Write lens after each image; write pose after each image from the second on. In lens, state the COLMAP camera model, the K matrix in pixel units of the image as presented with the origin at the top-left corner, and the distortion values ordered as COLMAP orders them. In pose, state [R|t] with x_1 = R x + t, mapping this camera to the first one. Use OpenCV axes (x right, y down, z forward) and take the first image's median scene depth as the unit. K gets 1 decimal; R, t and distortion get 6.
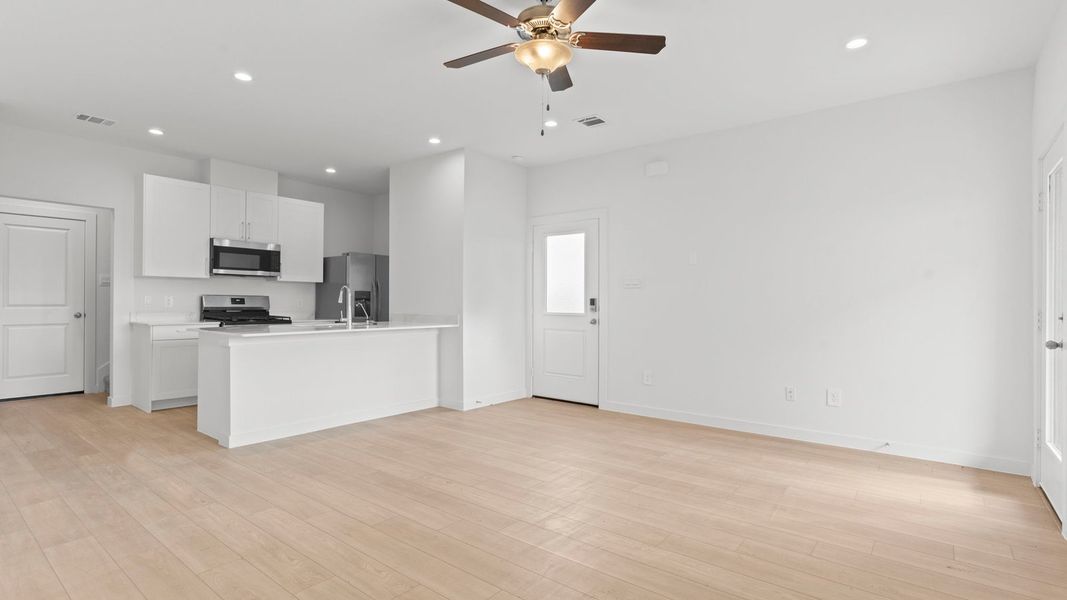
lens RADIAL K [[511.6, 0, 527.6], [0, 511.6, 297.4], [0, 0, 1]] dist [0.002326, 0.000425]
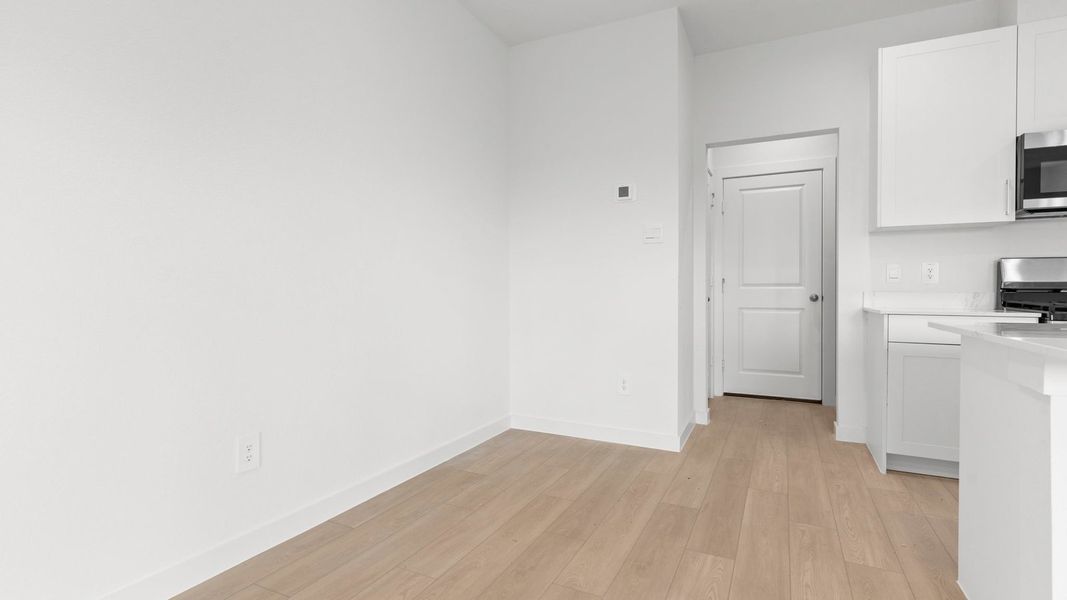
lens RADIAL K [[511.6, 0, 527.6], [0, 511.6, 297.4], [0, 0, 1]] dist [0.002326, 0.000425]
pose [[0.218487, 0.004409, -0.975830, -0.252037], [0.008843, 0.999940, 0.006498, 0.026837], [0.975800, -0.010048, 0.218435, 0.449087]]
